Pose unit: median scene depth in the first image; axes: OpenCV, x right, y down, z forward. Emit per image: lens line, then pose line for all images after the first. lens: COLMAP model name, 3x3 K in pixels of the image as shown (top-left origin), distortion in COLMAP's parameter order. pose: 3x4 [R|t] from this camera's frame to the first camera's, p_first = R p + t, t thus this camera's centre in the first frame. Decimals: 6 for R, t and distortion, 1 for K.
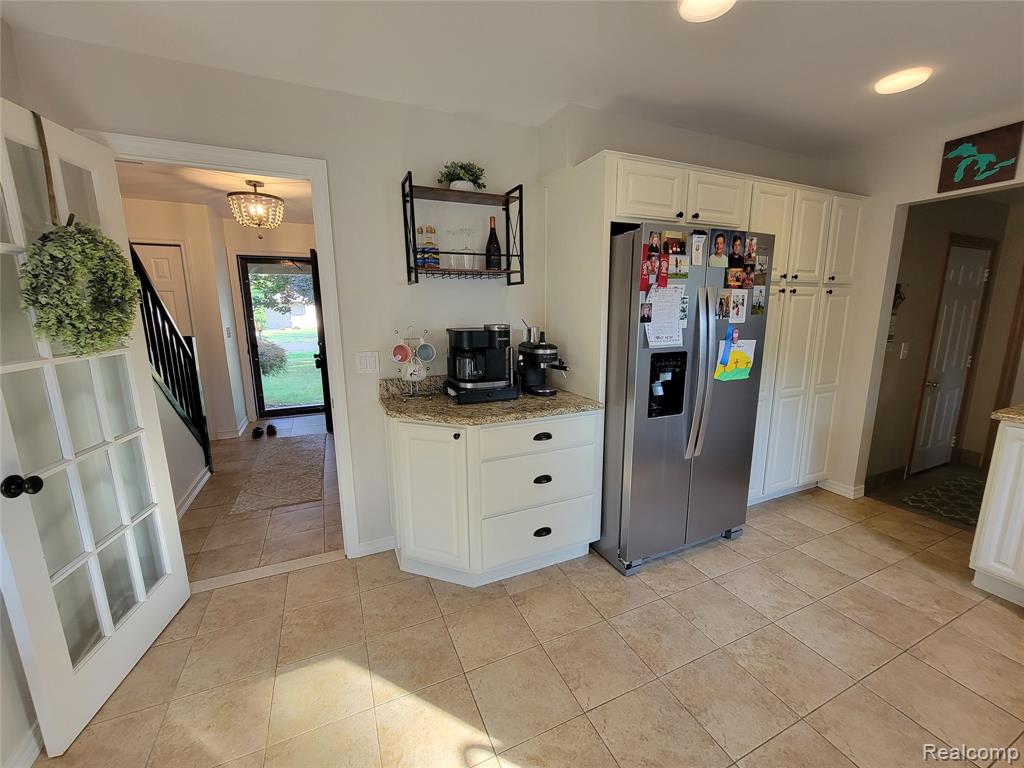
lens RADIAL K [[421.2, 0, 518.8], [0, 421.2, 385.4], [0, 0, 1]] dist [0.001181, 0.000617]
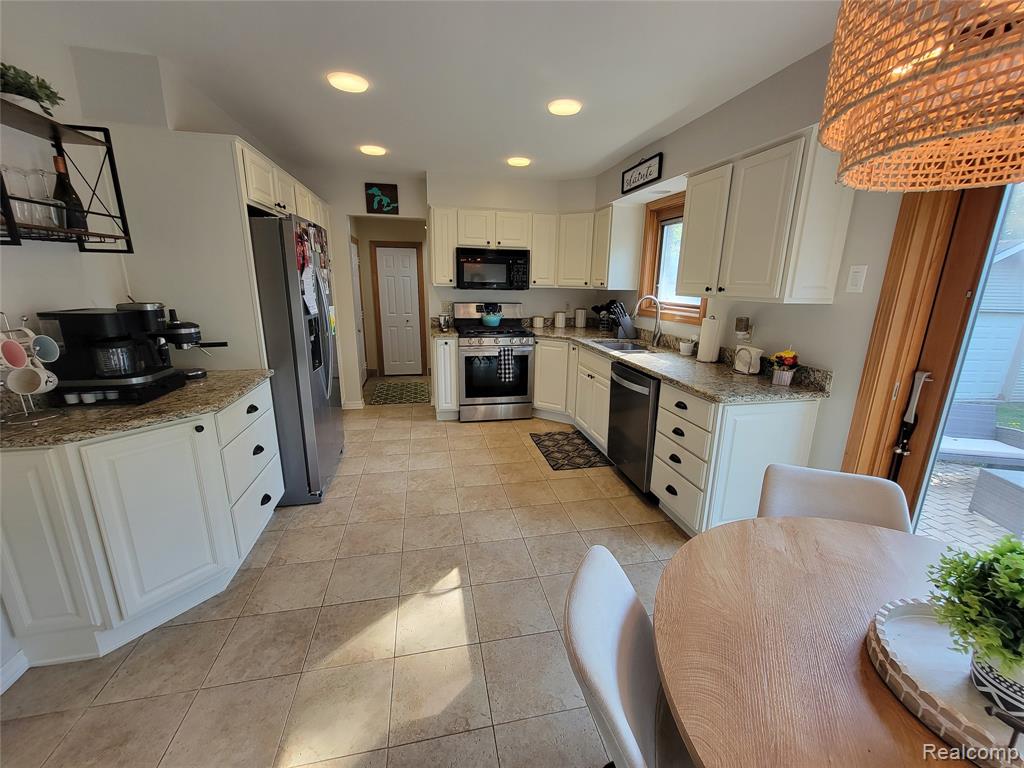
lens RADIAL K [[421.2, 0, 519.1], [0, 421.2, 386.7], [0, 0, 1]] dist [0.001181, 0.000617]
pose [[0.213223, -0.234185, 0.948522, -0.702305], [0.164514, 0.965591, 0.201418, -0.029384], [-0.963053, 0.113098, 0.244413, 0.095336]]
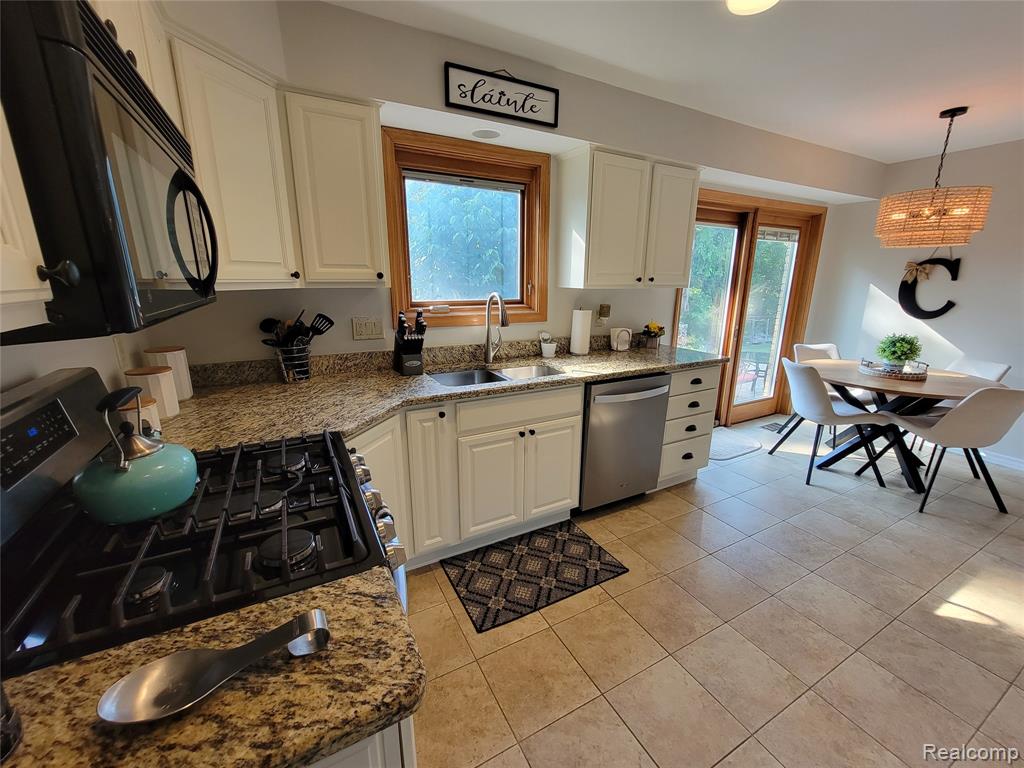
lens RADIAL K [[421.2, 0, 513.7], [0, 421.2, 386.5], [0, 0, 1]] dist [0.001181, 0.000617]
pose [[-0.997947, 0.011706, -0.062958, 0.949948], [-0.016580, 0.902394, 0.430593, -0.201621], [0.061854, 0.430753, -0.900348, 1.017736]]
